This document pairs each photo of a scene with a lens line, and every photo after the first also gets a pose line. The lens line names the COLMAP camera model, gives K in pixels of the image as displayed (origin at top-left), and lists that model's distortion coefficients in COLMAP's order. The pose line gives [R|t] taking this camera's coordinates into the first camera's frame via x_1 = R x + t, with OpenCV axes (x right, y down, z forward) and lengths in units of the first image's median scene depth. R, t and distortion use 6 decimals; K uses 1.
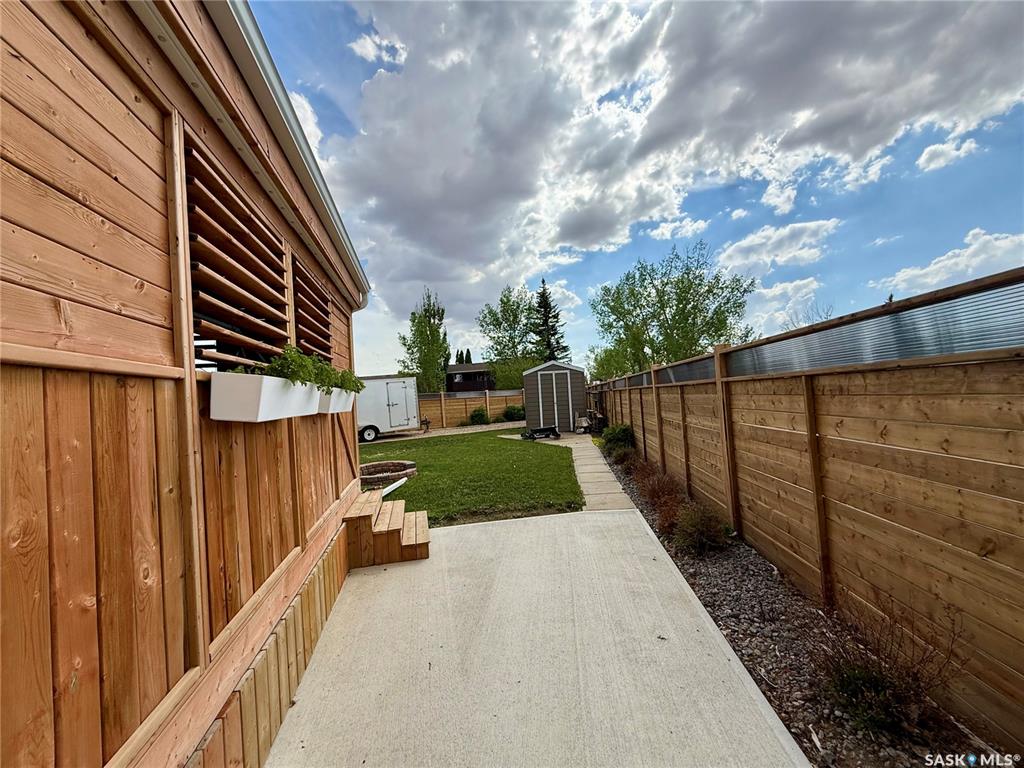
lens RADIAL K [[415.9, 0, 512.0], [0, 415.9, 384.0], [0, 0, 1]] dist [0.002285, 0.000921]
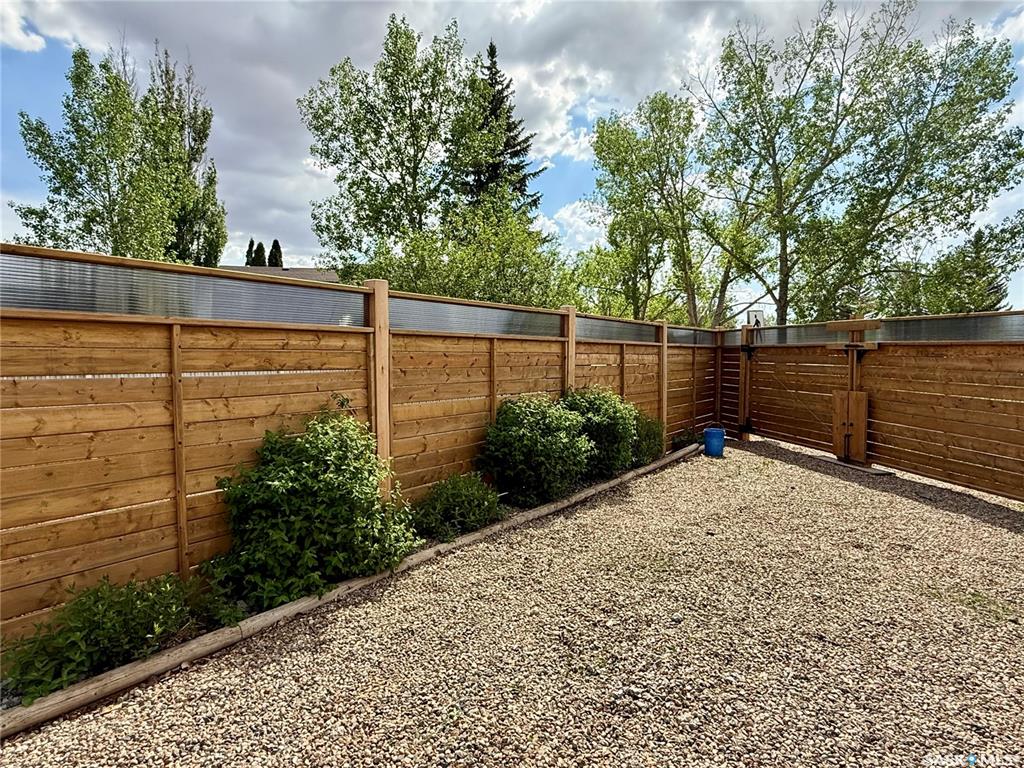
lens RADIAL K [[573.8, 0, 512.0], [0, 573.8, 384.0], [0, 0, 1]] dist [-0.003172, -0.000518]
pose [[0.958966, 0.045144, 0.279903, -0.041898], [-0.066272, 0.995584, 0.066480, 0.019608], [-0.275666, -0.082302, 0.957724, 0.498246]]
